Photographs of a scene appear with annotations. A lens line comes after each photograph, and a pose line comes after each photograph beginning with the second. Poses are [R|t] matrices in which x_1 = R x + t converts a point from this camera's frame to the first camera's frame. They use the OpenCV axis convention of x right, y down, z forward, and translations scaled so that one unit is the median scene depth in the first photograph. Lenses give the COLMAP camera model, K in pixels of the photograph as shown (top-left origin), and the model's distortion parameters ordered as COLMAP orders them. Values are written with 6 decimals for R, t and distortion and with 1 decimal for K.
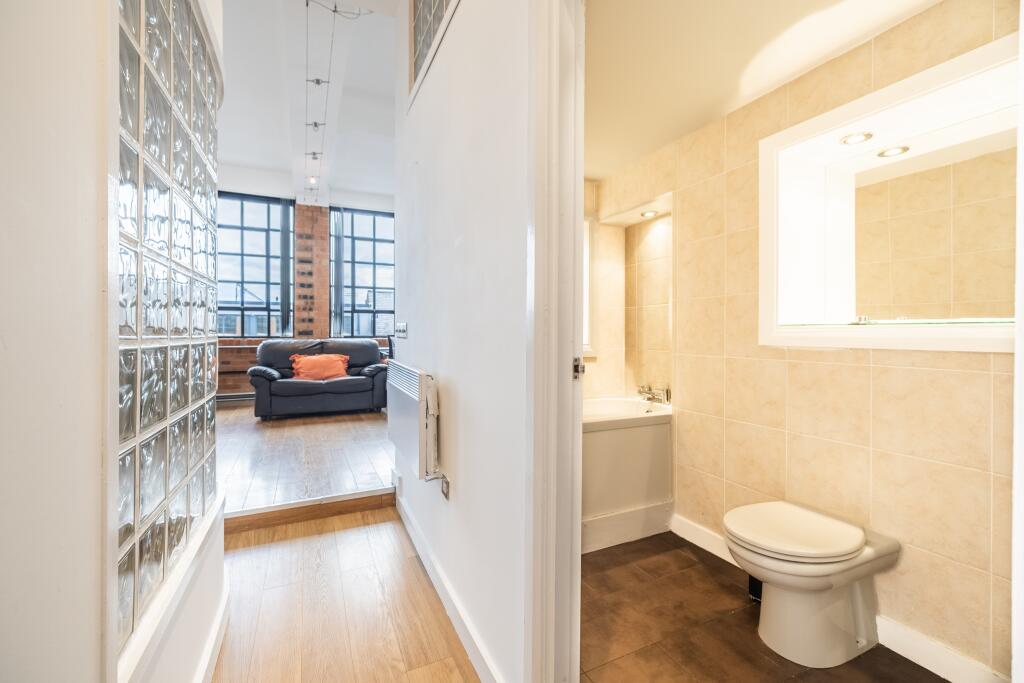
lens RADIAL K [[421.1, 0, 509.2], [0, 421.1, 336.4], [0, 0, 1]] dist [0.000422, -0.000221]
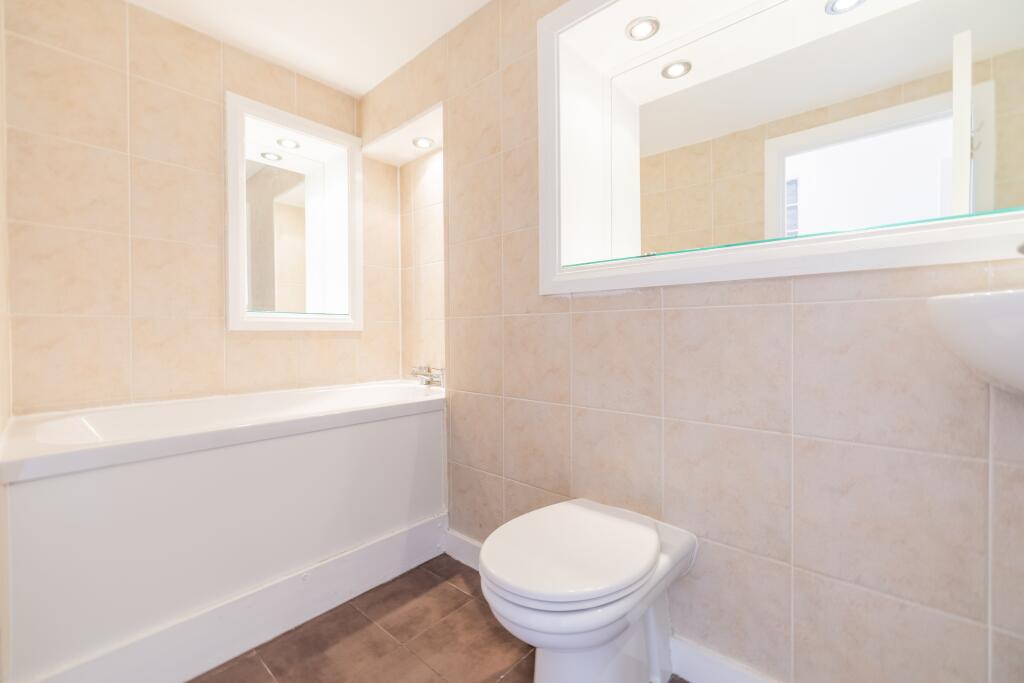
lens RADIAL K [[427.5, 0, 504.1], [0, 427.5, 337.9], [0, 0, 1]] dist [-0.000391, 0.000465]
pose [[0.922869, -0.011208, 0.384951, 0.234429], [0.008629, 0.999927, 0.008428, 0.088006], [-0.385017, -0.004456, 0.922899, 0.312198]]
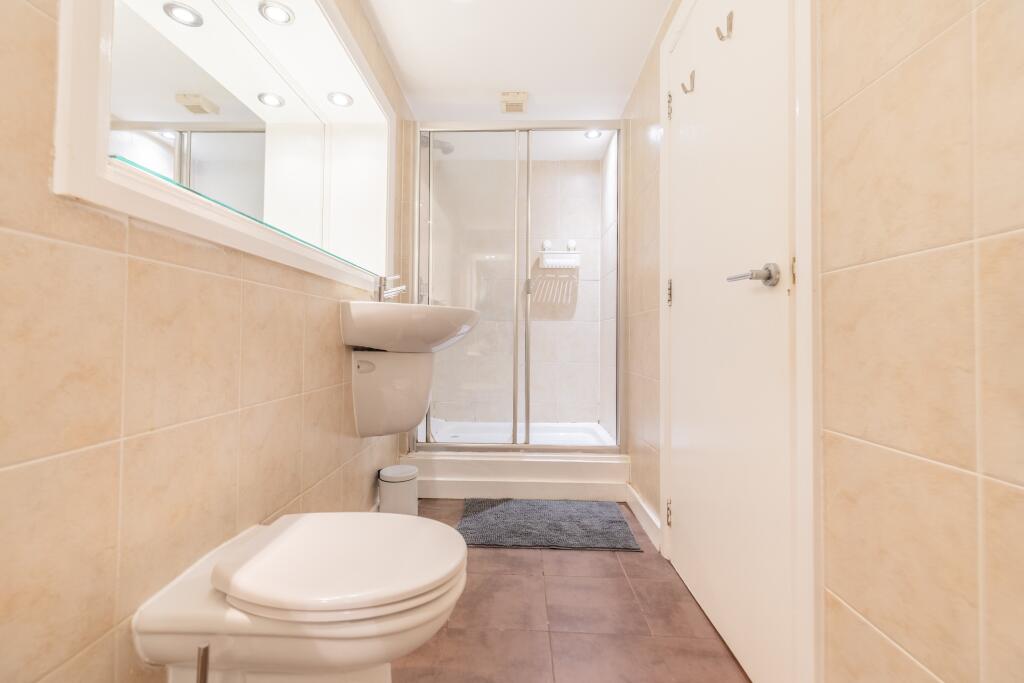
lens RADIAL K [[427.5, 0, 504.1], [0, 427.5, 337.9], [0, 0, 1]] dist [-0.000391, 0.000465]
pose [[-0.897380, -0.003778, 0.441243, 0.164937], [-0.003489, 0.999993, 0.001466, 0.121800], [-0.441245, -0.000225, -0.897386, 1.109433]]
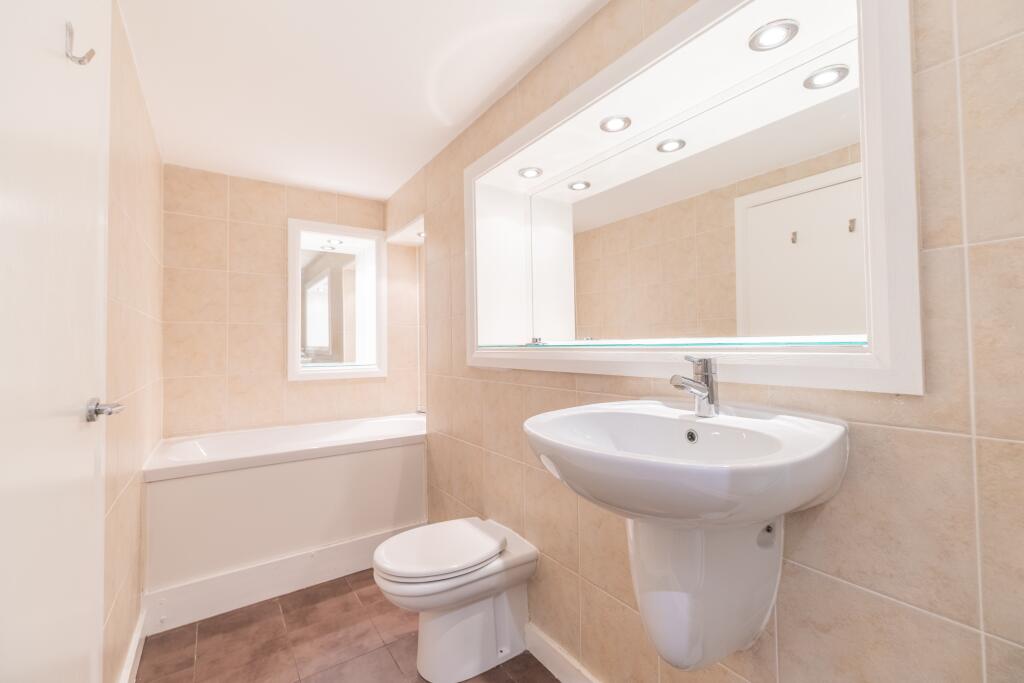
lens RADIAL K [[427.5, 0, 504.1], [0, 427.5, 337.9], [0, 0, 1]] dist [-0.000391, 0.000465]
pose [[0.986961, -0.012609, 0.160466, 0.503399], [0.017063, 0.999506, -0.026411, -0.017185], [-0.160053, 0.028805, 0.986688, -0.050815]]
